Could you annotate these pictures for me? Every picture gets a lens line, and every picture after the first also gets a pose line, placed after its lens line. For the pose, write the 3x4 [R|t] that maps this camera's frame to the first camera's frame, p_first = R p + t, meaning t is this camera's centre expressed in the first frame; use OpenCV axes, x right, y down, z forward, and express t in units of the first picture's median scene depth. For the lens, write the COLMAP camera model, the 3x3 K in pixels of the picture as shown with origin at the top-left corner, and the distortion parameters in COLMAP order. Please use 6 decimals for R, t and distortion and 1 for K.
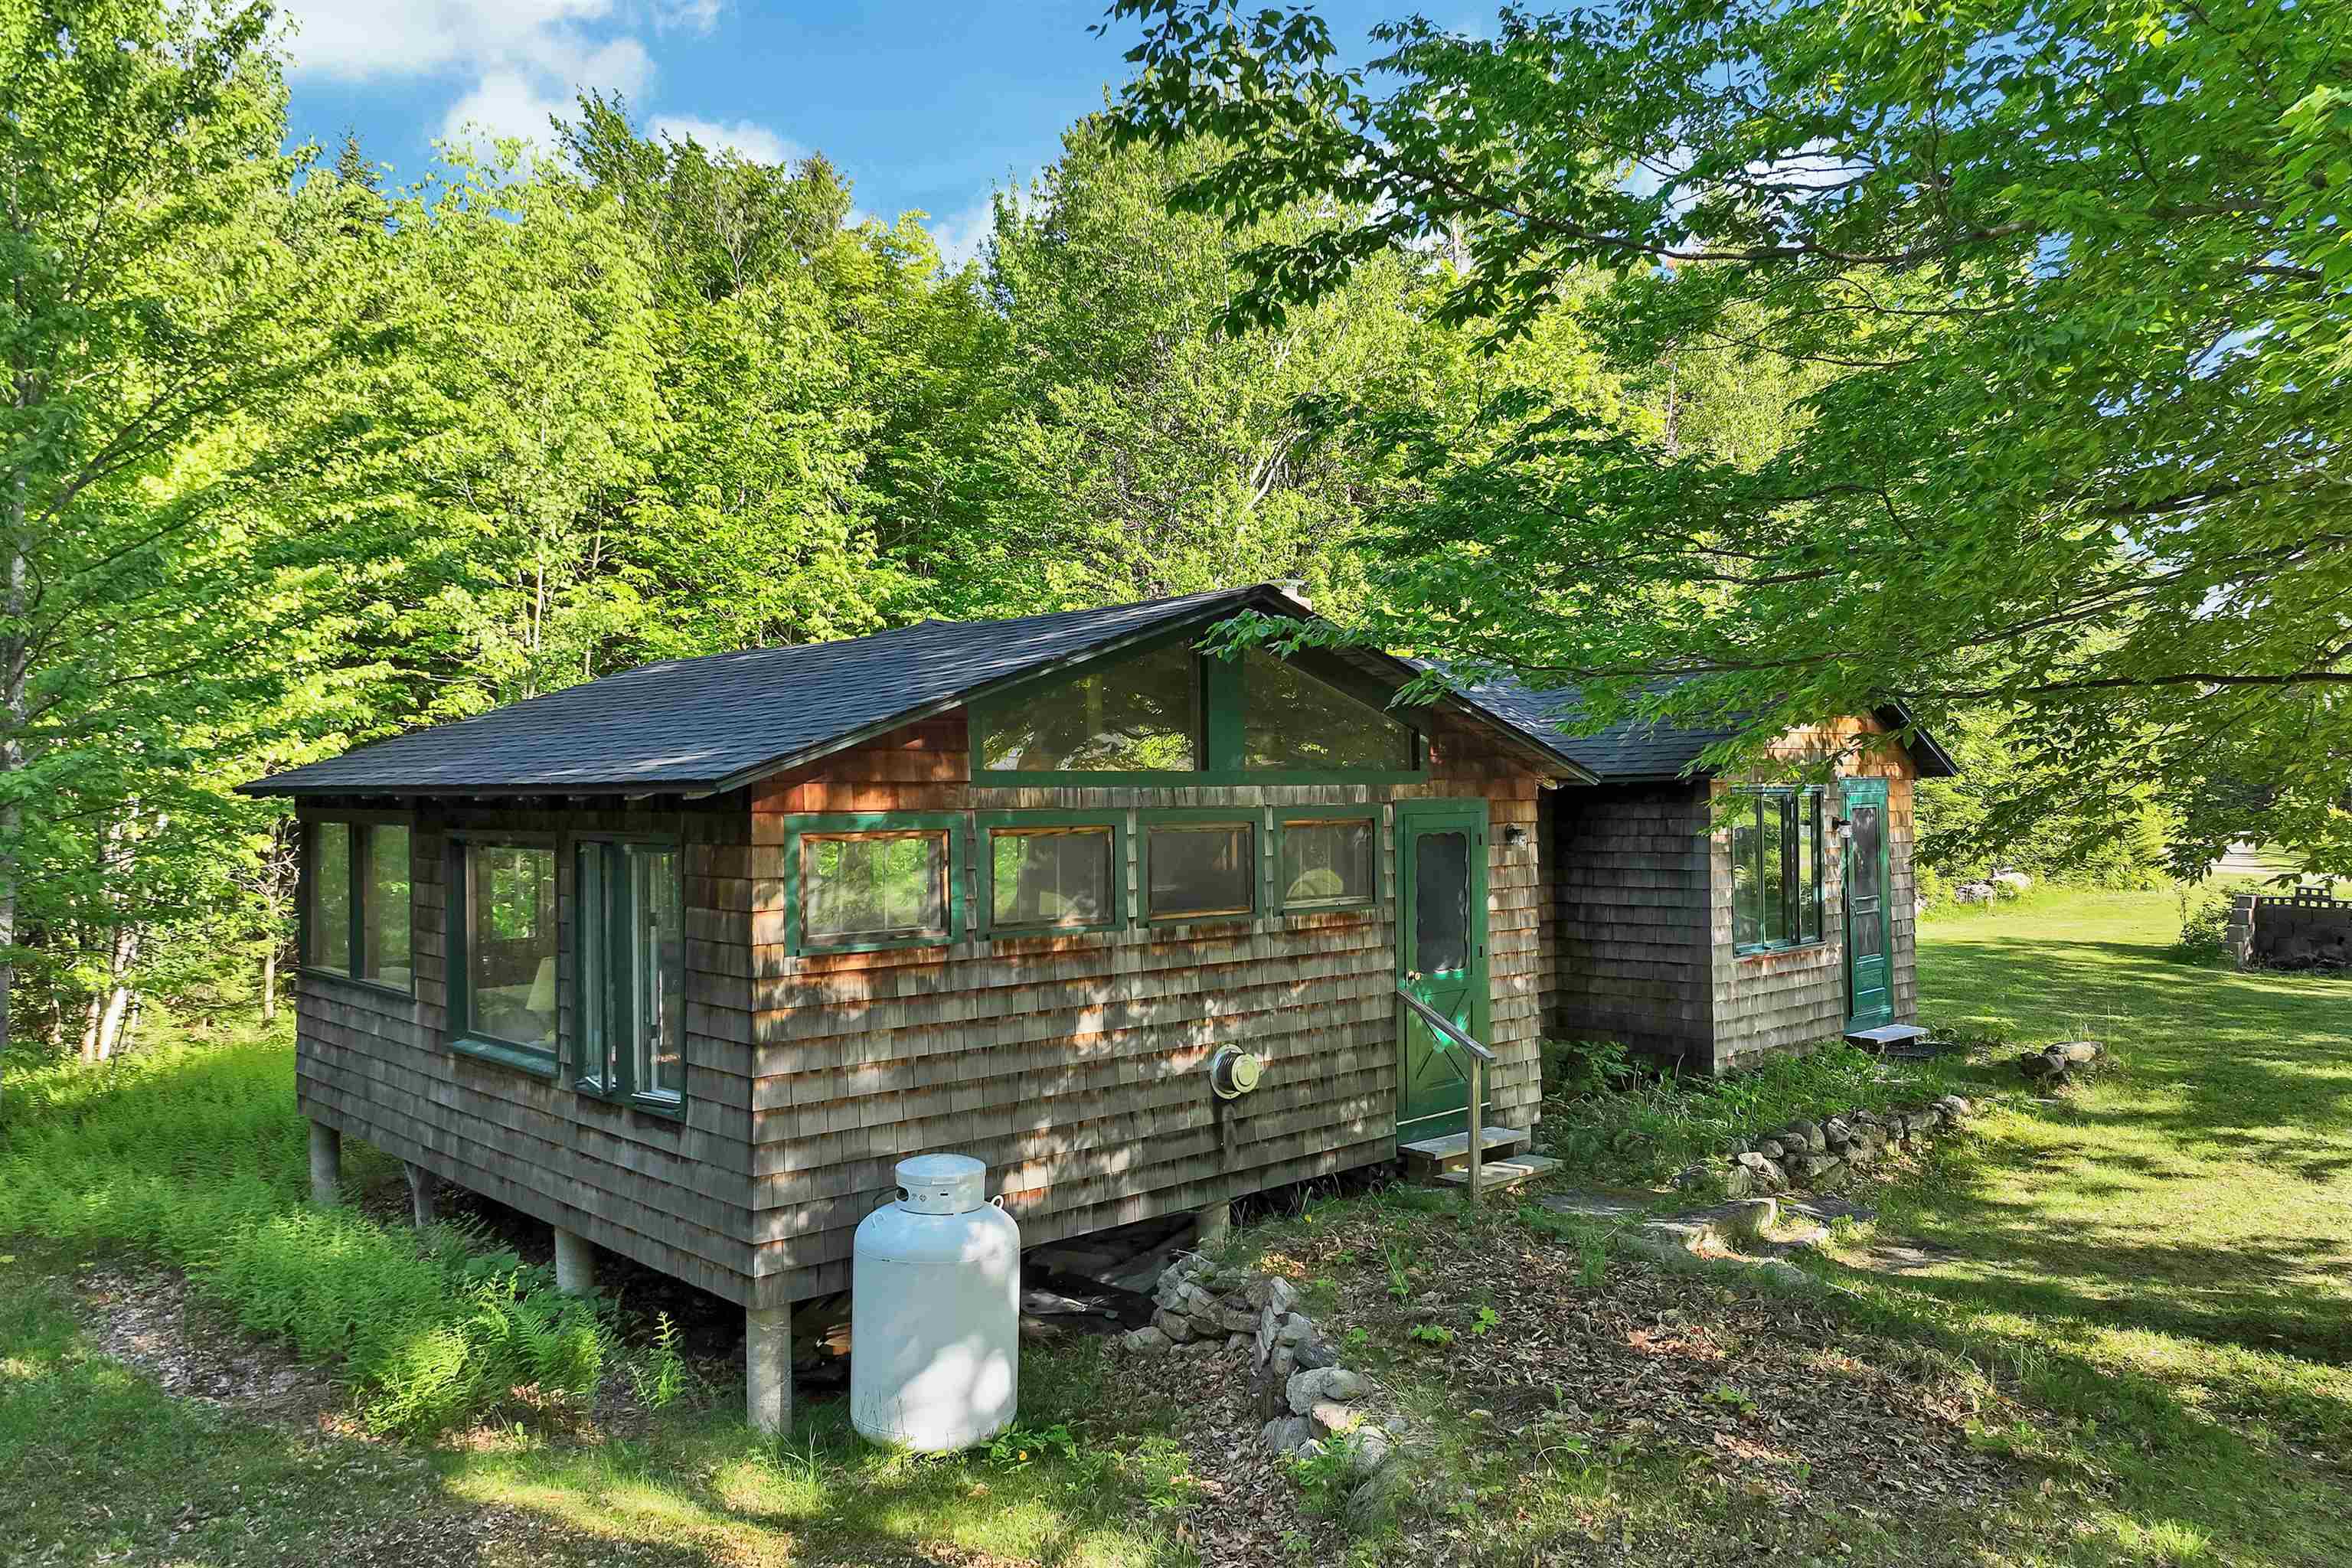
lens RADIAL K [[1691.3, 0, 1178.1], [0, 1691.3, 789.6], [0, 0, 1]] dist [0.035566, 0.002900]
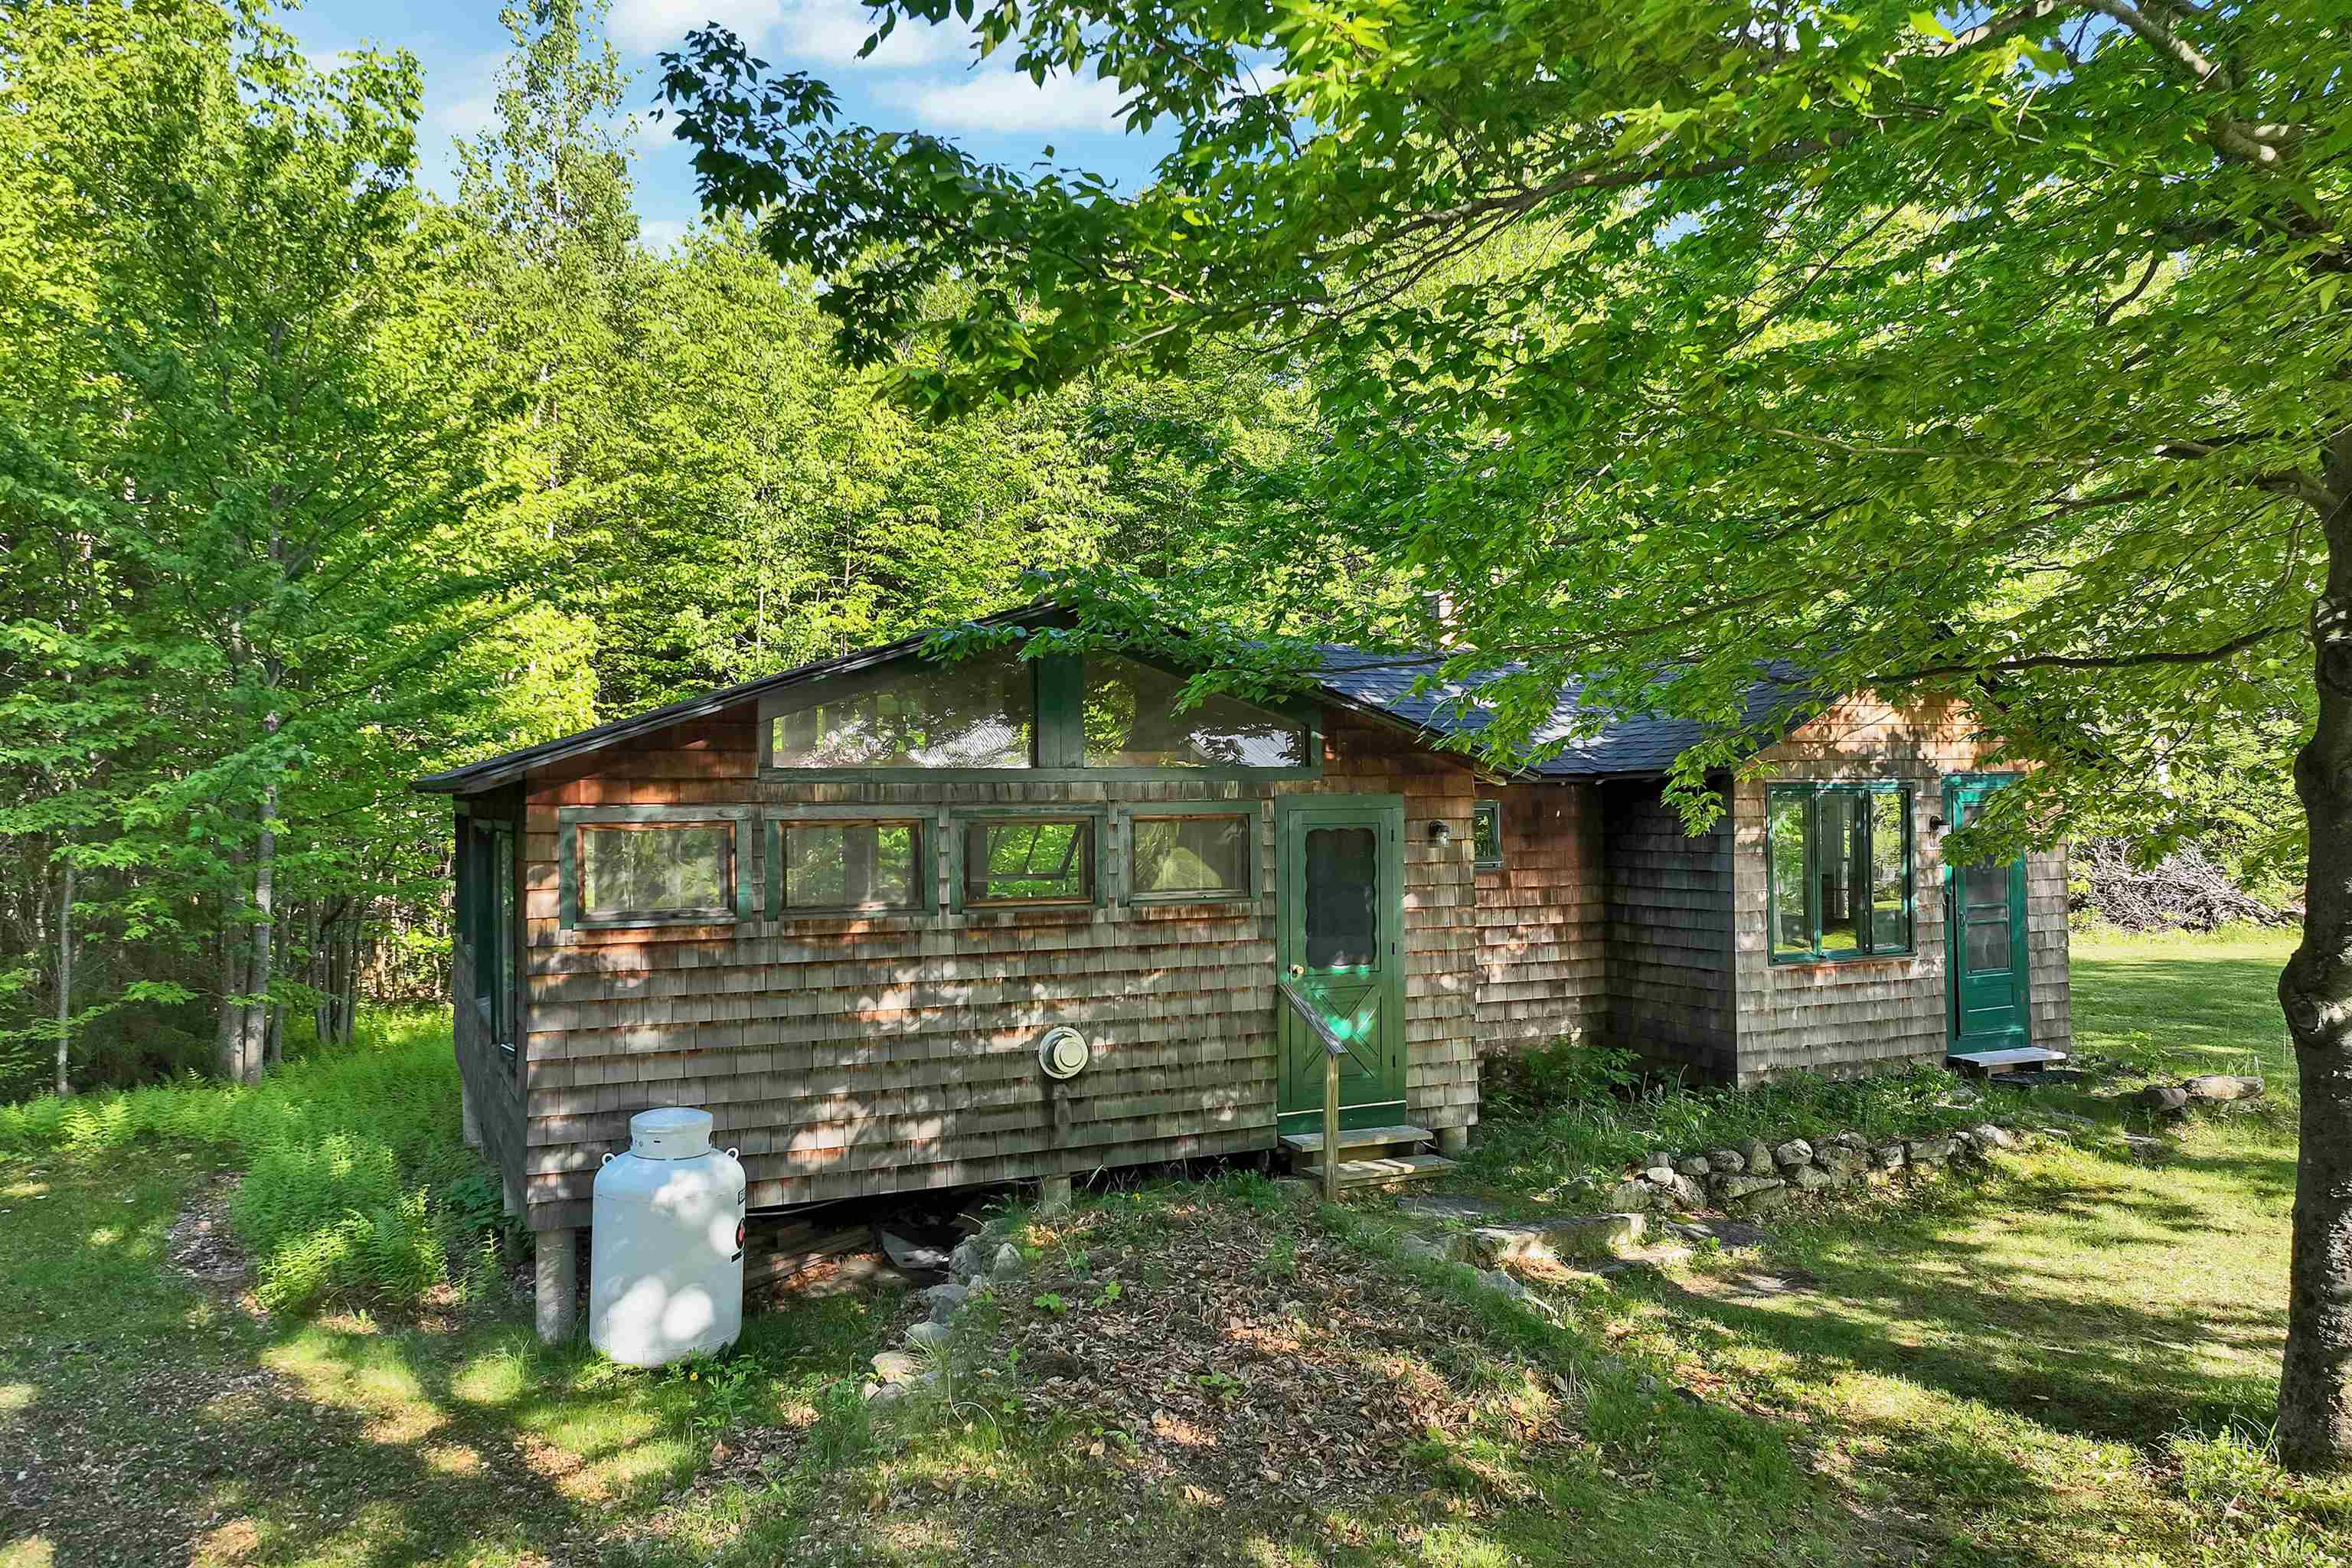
lens RADIAL K [[1691.3, 0, 1189.8], [0, 1691.3, 790.9], [0, 0, 1]] dist [0.035566, 0.002900]
pose [[0.954388, 0.002219, -0.298560, 0.436964], [-0.000924, 0.999990, 0.004478, -0.001529], [0.298567, -0.003998, 0.954380, 0.018091]]
